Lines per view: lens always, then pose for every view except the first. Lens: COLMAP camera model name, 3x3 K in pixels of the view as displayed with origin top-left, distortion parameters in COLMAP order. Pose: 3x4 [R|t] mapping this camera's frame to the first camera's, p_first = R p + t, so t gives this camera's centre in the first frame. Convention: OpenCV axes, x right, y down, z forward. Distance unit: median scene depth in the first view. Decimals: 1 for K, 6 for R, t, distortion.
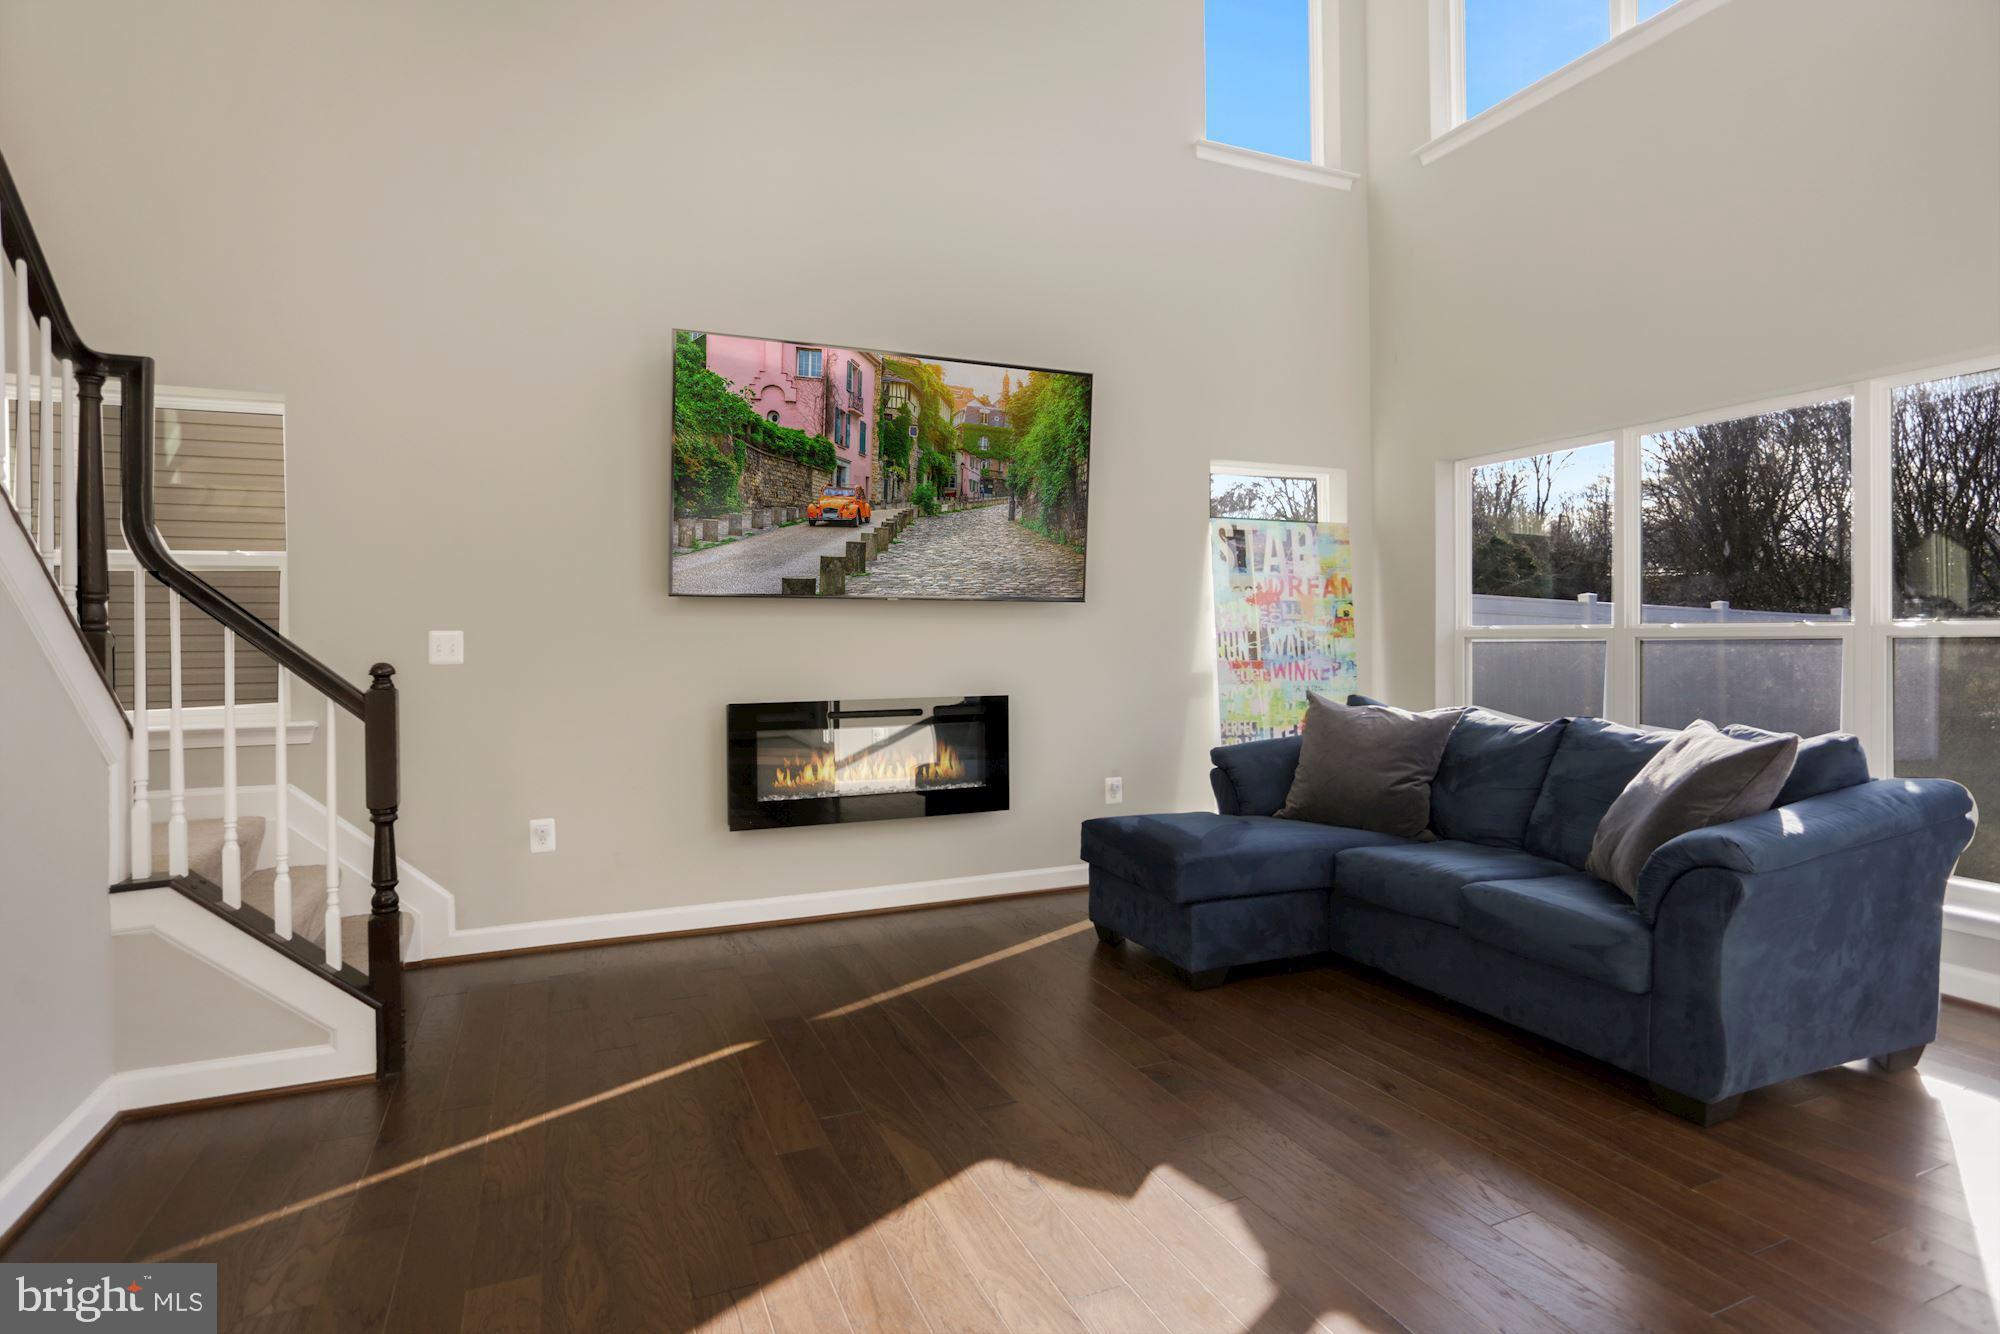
lens RADIAL K [[1067.5, 0, 1006.6], [0, 1067.5, 634.6], [0, 0, 1]] dist [-0.000733, -0.014611]
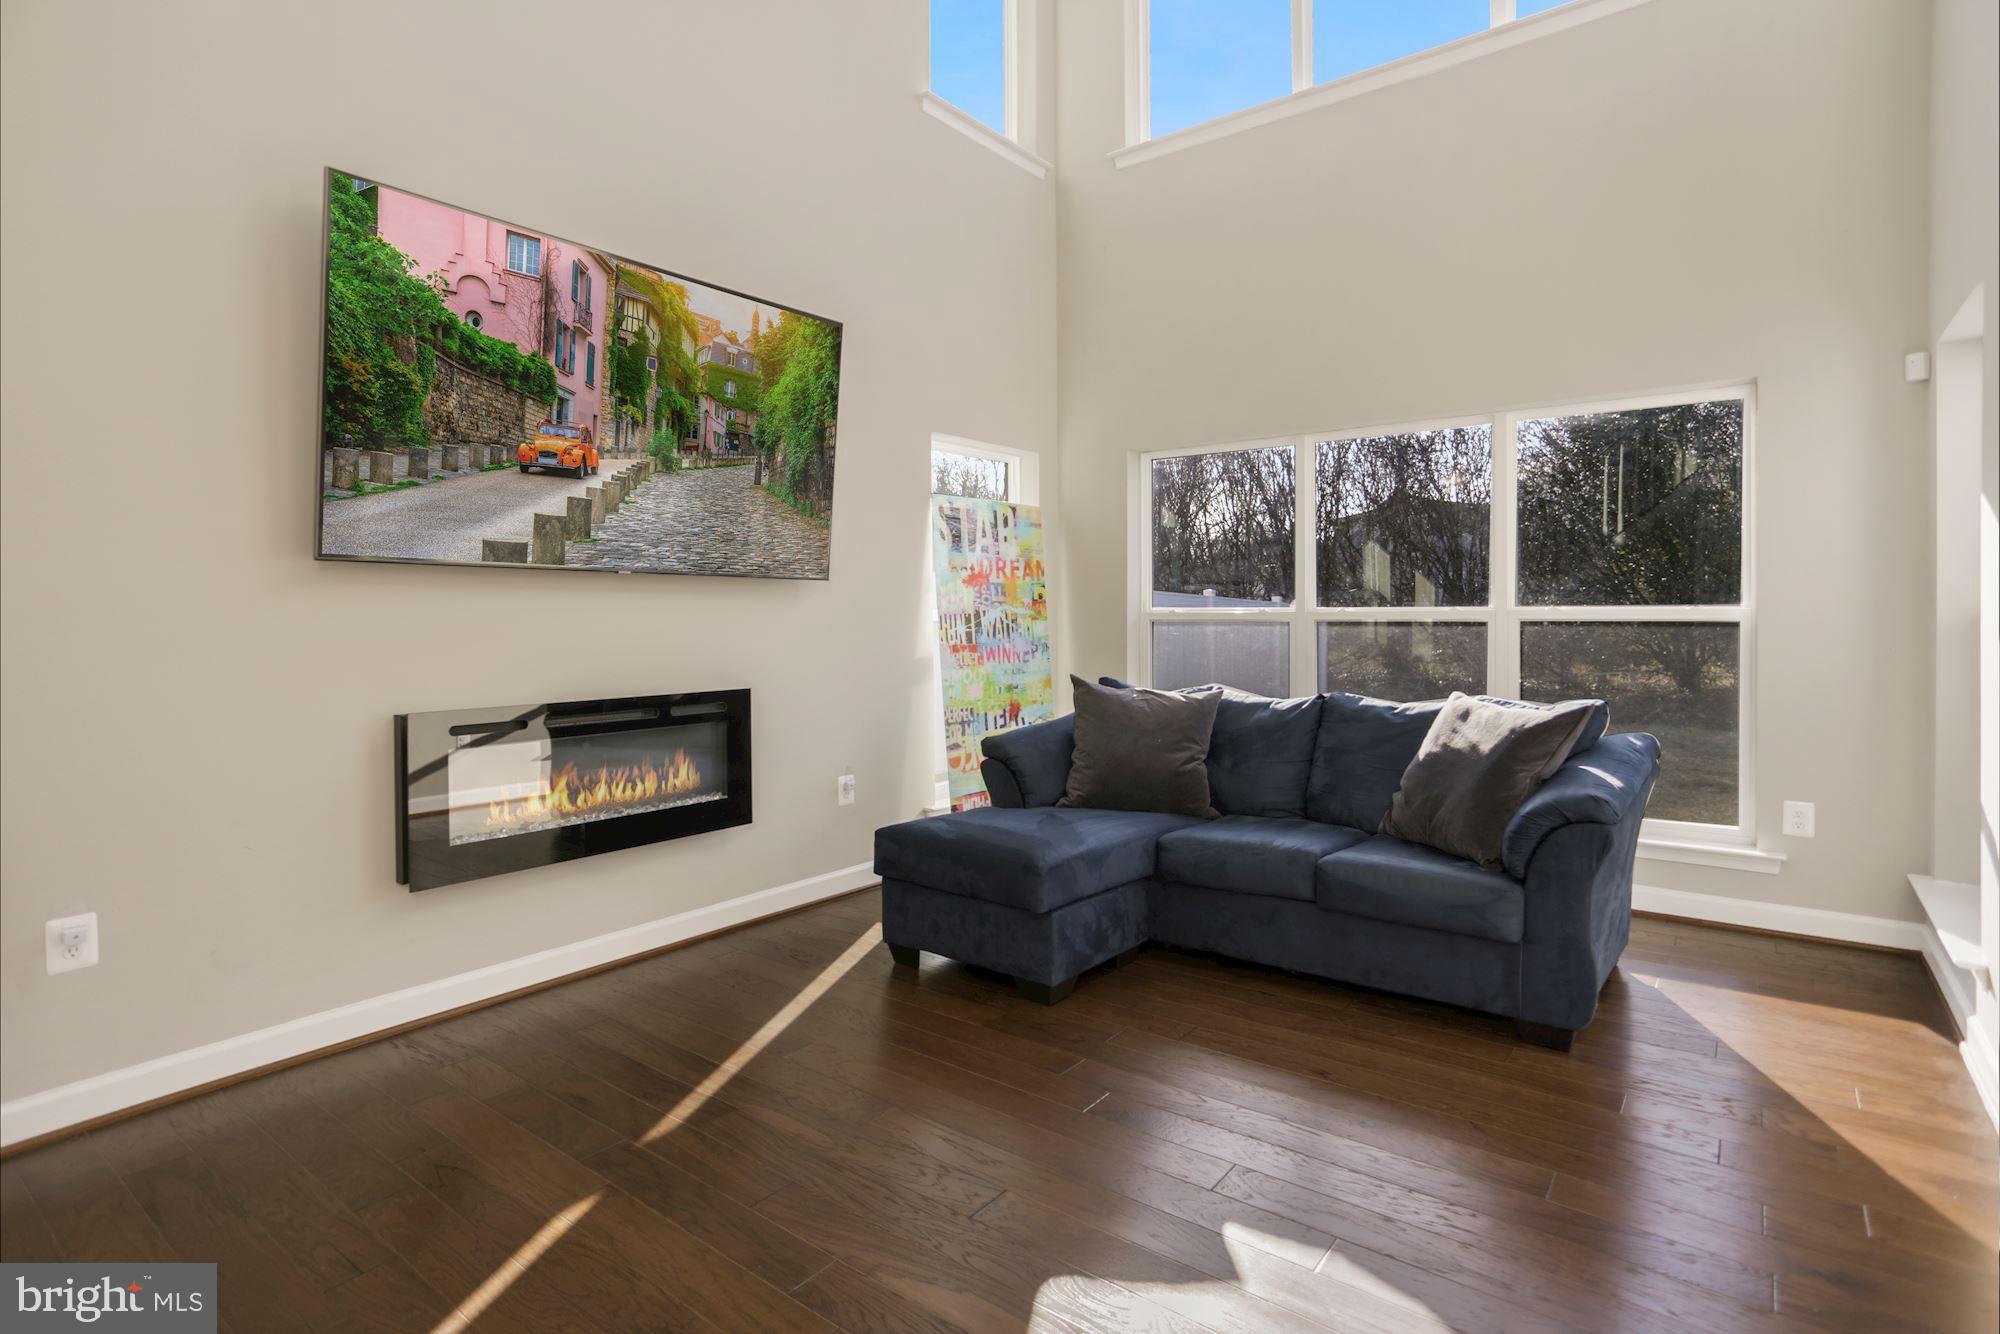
lens RADIAL K [[1006.1, 0, 886.3], [0, 1006.1, 626.3], [0, 0, 1]] dist [0.004670, -0.000082]
pose [[0.876082, -0.003444, 0.482151, -0.299691], [-0.001622, 0.999948, 0.010090, -0.001384], [-0.482160, -0.009621, 0.876030, 0.252982]]
